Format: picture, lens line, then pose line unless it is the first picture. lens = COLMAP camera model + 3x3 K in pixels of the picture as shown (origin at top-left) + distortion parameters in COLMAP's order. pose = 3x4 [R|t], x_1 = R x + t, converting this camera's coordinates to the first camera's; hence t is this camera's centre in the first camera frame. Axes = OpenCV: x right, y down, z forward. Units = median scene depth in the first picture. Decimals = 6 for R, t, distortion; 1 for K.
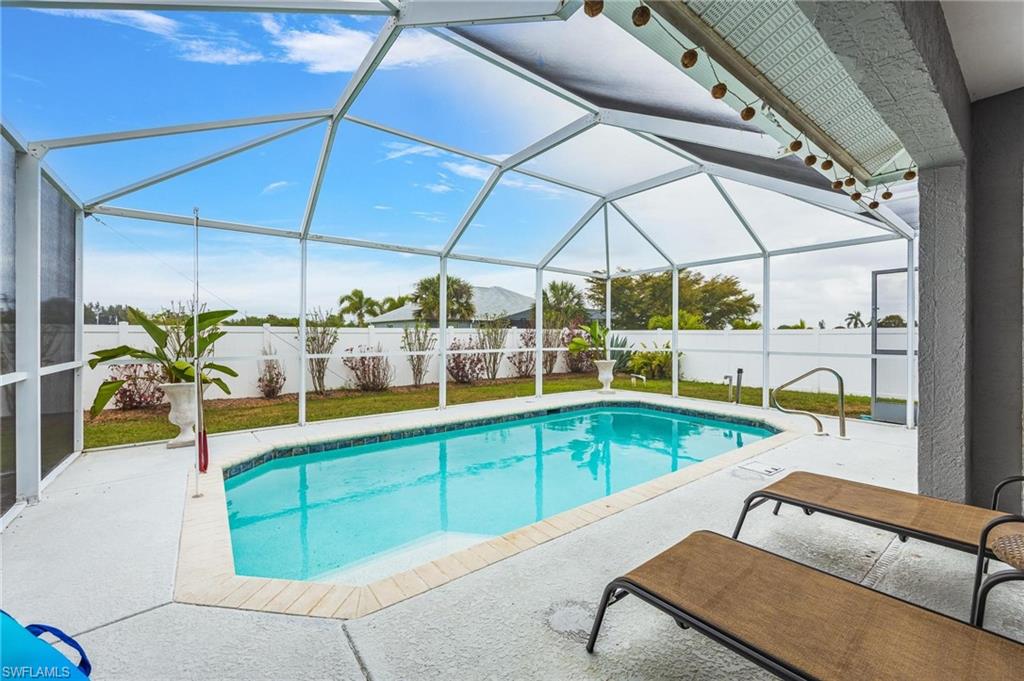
lens RADIAL K [[411.0, 0, 519.8], [0, 411.0, 336.5], [0, 0, 1]] dist [-0.001134, -0.000874]
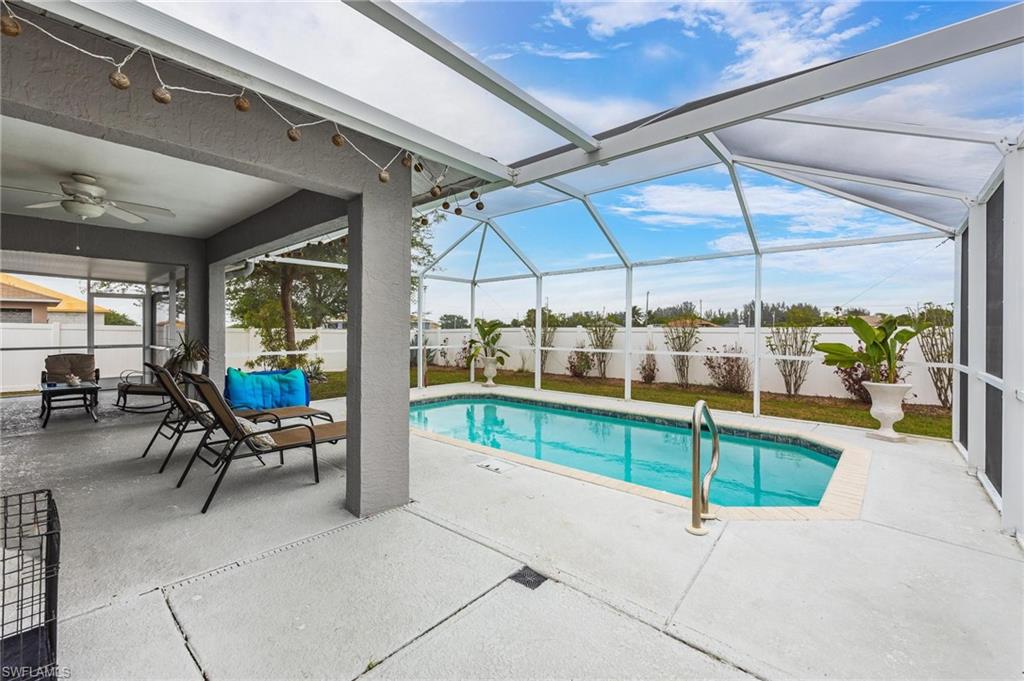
lens RADIAL K [[434.2, 0, 499.9], [0, 434.2, 328.4], [0, 0, 1]] dist [-0.000385, -0.000608]
pose [[0.167766, -0.004761, -0.985815, 0.910554], [-0.009184, 0.999937, -0.006392, -0.014220], [0.985784, 0.010126, 0.167712, 0.439052]]
